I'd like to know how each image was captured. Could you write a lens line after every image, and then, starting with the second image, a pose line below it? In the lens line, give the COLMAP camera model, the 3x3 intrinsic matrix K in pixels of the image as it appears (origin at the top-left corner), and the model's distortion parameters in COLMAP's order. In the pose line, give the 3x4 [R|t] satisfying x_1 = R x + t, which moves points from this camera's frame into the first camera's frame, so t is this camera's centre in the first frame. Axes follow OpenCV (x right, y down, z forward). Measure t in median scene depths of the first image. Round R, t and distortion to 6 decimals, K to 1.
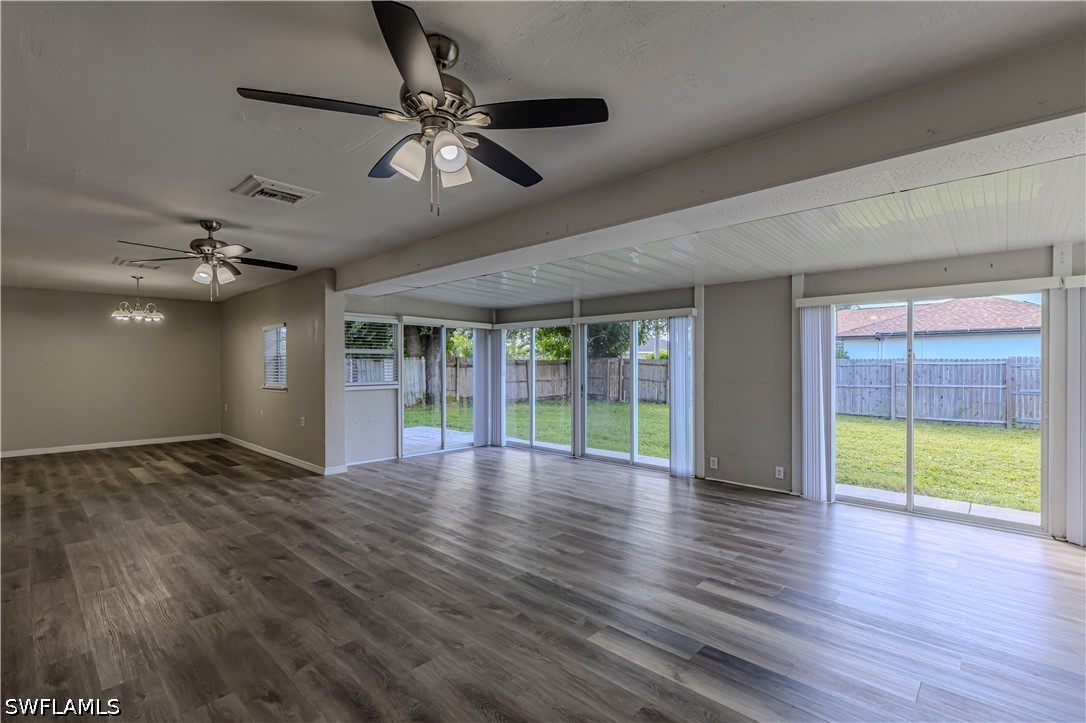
lens RADIAL K [[489.4, 0, 551.6], [0, 489.4, 363.6], [0, 0, 1]] dist [0.008362, -0.000323]
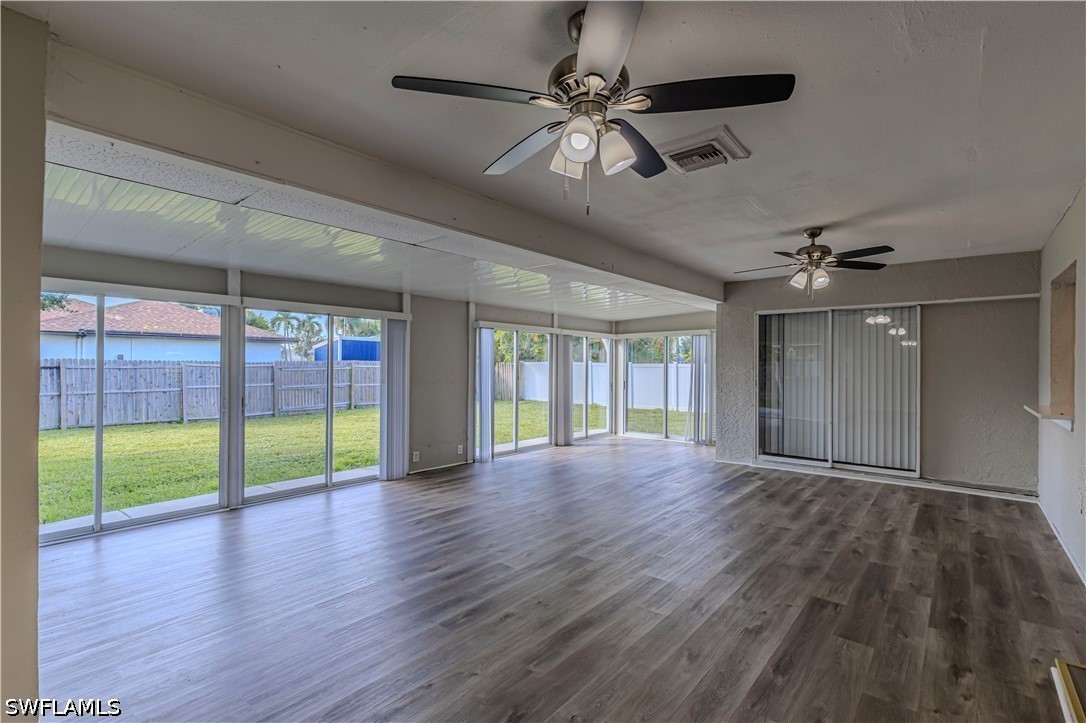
lens RADIAL K [[489.4, 0, 551.5], [0, 489.4, 364.7], [0, 0, 1]] dist [0.008362, -0.000323]
pose [[-0.048609, 0.004825, 0.998806, -0.887302], [-0.004223, 0.999978, -0.005036, -0.000205], [-0.998809, -0.004463, -0.048588, 0.843798]]
